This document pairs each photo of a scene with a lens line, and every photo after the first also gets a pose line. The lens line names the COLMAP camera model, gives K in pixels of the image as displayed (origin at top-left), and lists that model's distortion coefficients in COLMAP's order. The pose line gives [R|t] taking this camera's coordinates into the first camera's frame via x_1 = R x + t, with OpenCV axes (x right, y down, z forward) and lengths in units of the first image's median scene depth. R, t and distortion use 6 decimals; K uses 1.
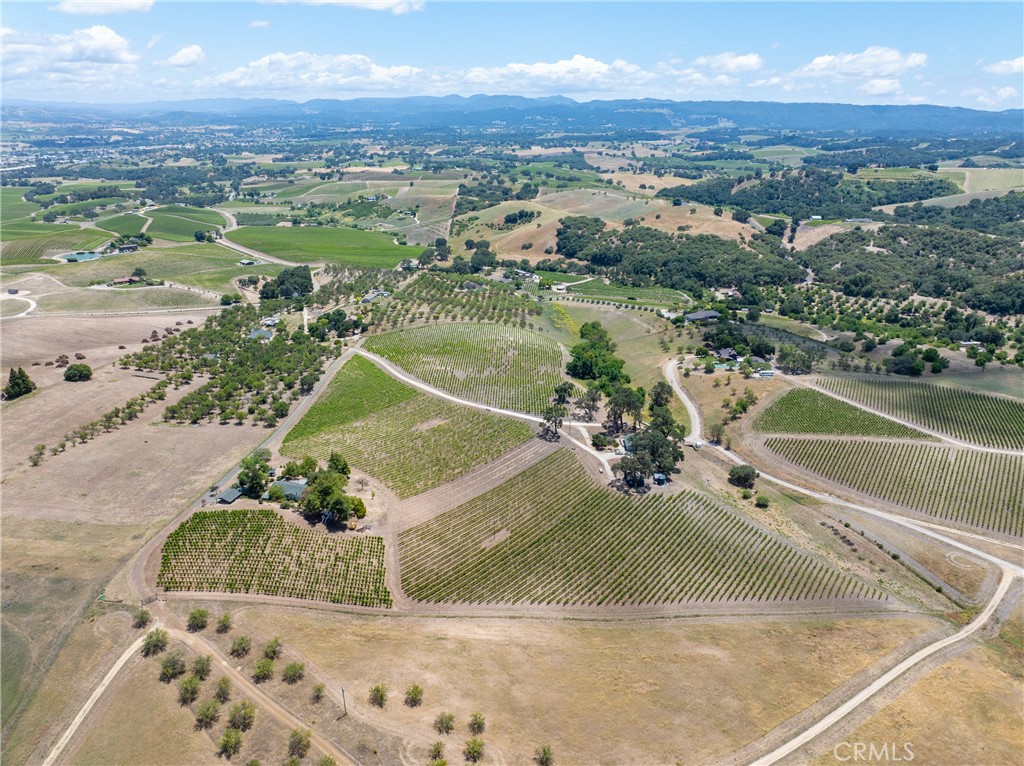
lens RADIAL K [[720.1, 0, 511.3], [0, 720.1, 382.0], [0, 0, 1]] dist [-0.041944, 0.002458]
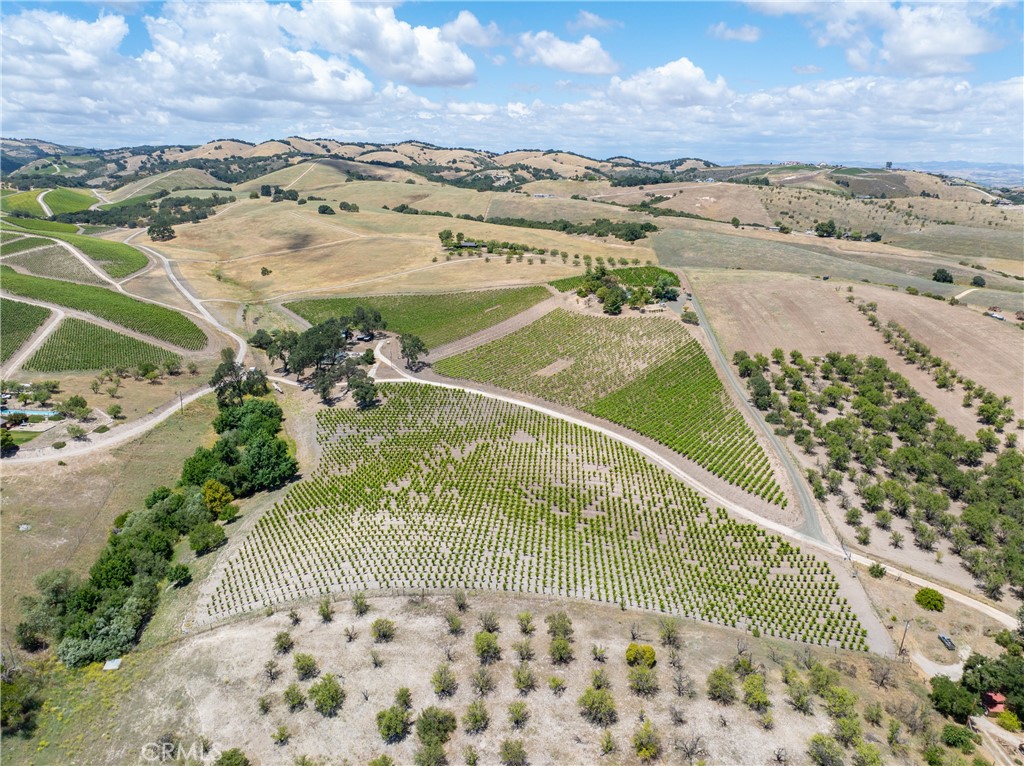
lens RADIAL K [[720.1, 0, 511.3], [0, 720.1, 382.0], [0, 0, 1]] dist [-0.041944, 0.002458]
pose [[-0.998074, -0.019248, 0.058968, -0.057448], [0.021217, 0.787362, 0.616126, -0.228039], [-0.058288, 0.616191, -0.785437, 0.854751]]
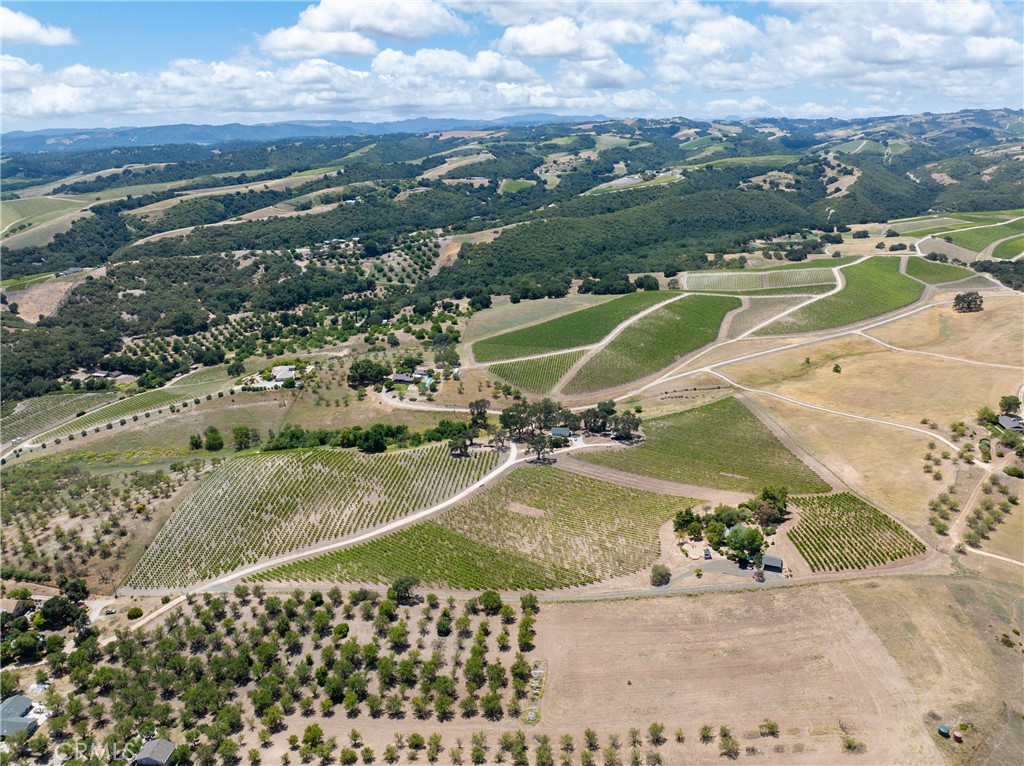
lens RADIAL K [[720.1, 0, 511.3], [0, 720.1, 382.0], [0, 0, 1]] dist [-0.041944, 0.002458]
pose [[0.065277, -0.337991, 0.938883, -0.495603], [0.362645, 0.884592, 0.293233, -0.197831], [-0.929638, 0.321340, 0.180314, 0.402414]]
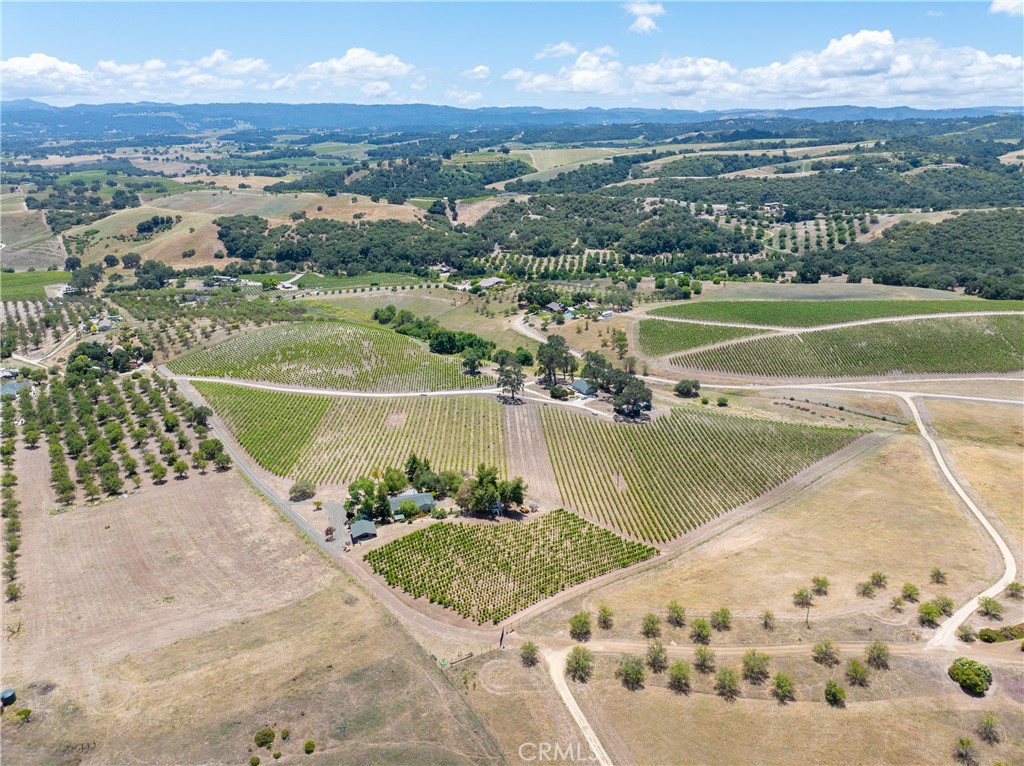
lens RADIAL K [[720.1, 0, 511.3], [0, 720.1, 382.0], [0, 0, 1]] dist [-0.041944, 0.002458]
pose [[0.799491, -0.210506, 0.562585, -0.253185], [0.212970, 0.975077, 0.062199, -0.006394], [-0.561657, 0.070086, 0.824397, 0.086352]]
